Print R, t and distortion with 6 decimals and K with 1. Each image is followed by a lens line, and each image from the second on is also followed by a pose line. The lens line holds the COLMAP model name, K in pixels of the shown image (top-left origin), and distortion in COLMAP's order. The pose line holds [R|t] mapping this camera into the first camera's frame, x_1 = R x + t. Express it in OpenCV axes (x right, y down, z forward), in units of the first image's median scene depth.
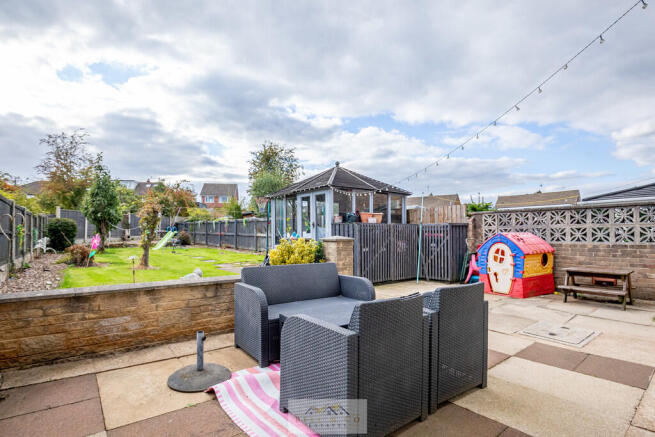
lens RADIAL K [[341.6, 0, 316.1], [0, 341.6, 227.0], [0, 0, 1]] dist [-0.030357, -0.000577]
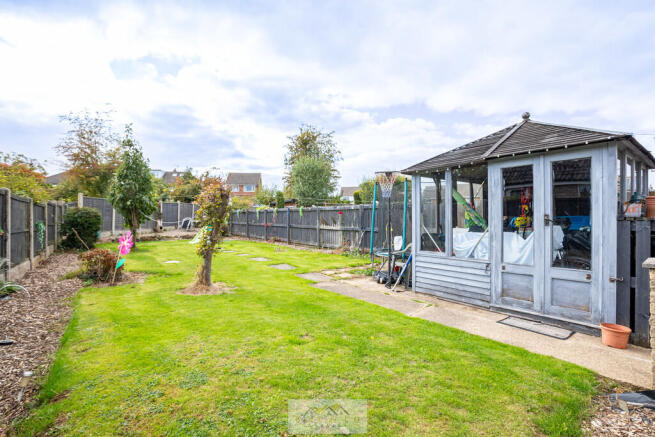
lens RADIAL K [[308.3, 0, 315.5], [0, 308.3, 220.1], [0, 0, 1]] dist [-0.040605, 0.000356]
pose [[0.999866, -0.000287, -0.016352, -0.153808], [0.000572, 0.999849, 0.017393, -0.006085], [0.016345, -0.017400, 0.999715, 0.233896]]
